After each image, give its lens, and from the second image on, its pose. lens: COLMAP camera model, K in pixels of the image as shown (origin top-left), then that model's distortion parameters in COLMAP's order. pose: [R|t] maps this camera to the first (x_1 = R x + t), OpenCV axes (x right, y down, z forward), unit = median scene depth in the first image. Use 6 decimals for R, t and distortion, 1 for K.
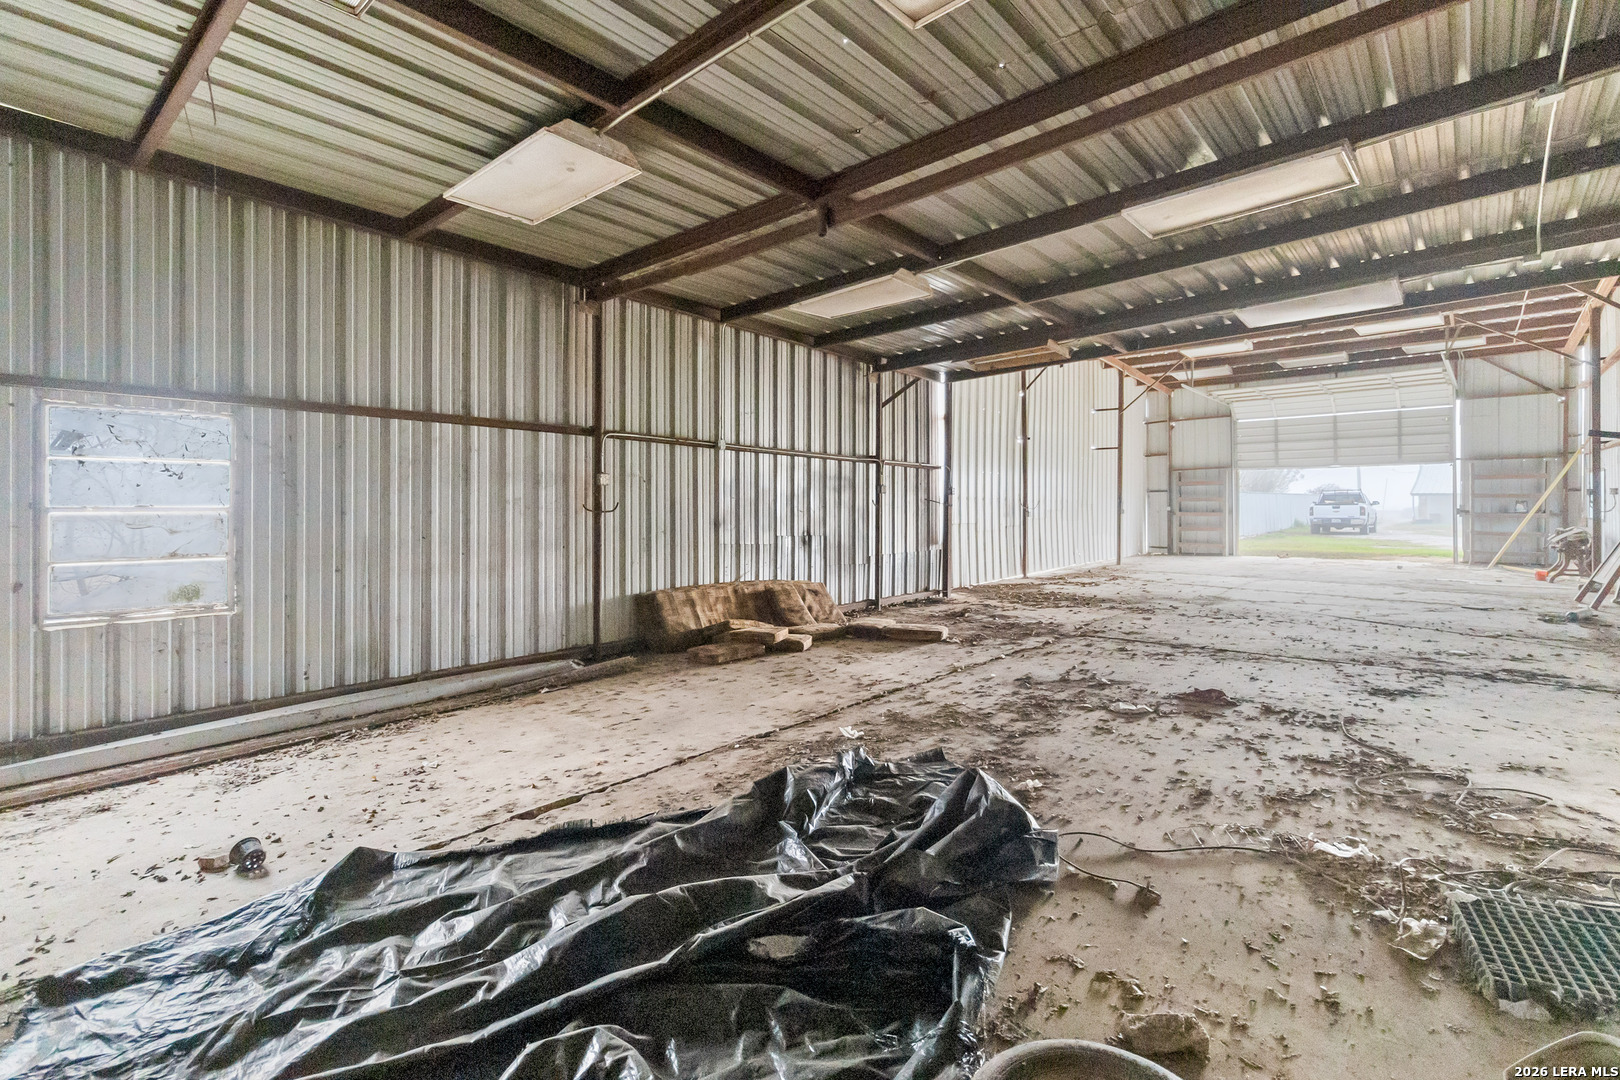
lens RADIAL K [[771.9, 0, 823.3], [0, 771.9, 508.8], [0, 0, 1]] dist [-0.001352, 0.004059]
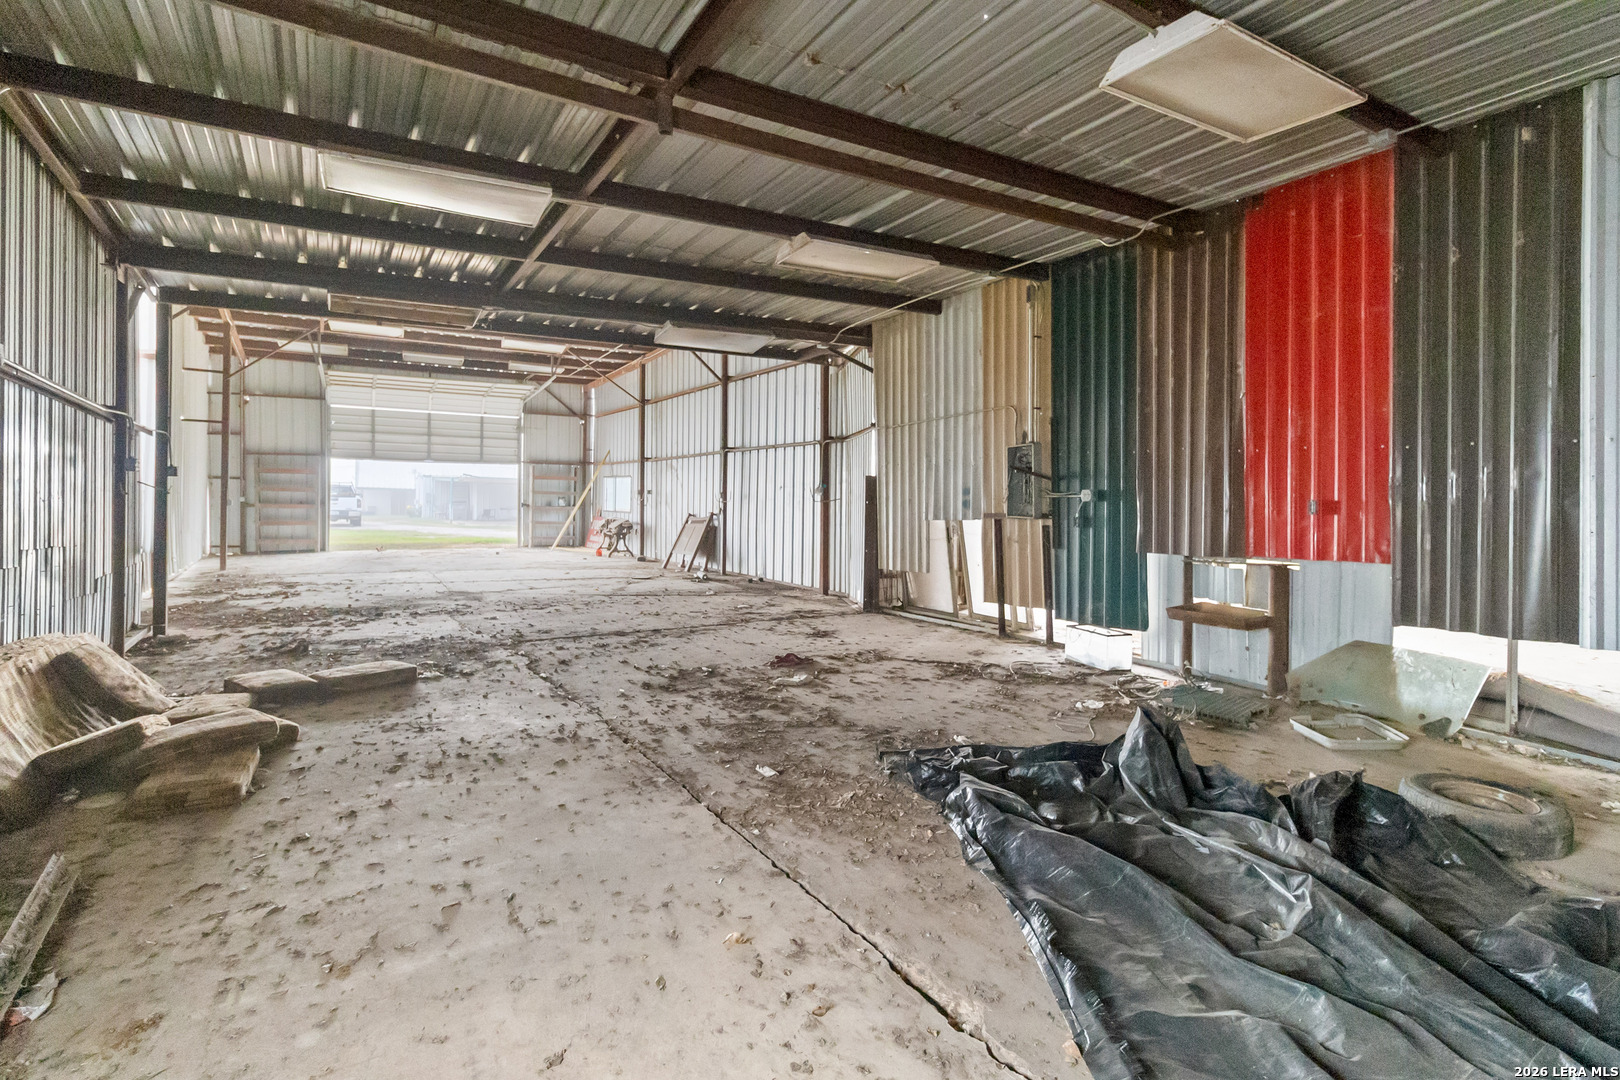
lens RADIAL K [[771.9, 0, 823.3], [0, 771.9, 508.8], [0, 0, 1]] dist [-0.001352, 0.004059]
pose [[0.288502, -0.000095, 0.957479, -0.215665], [-0.010787, 0.999936, 0.003350, 0.000554], [-0.957419, -0.011294, 0.288483, 0.202726]]
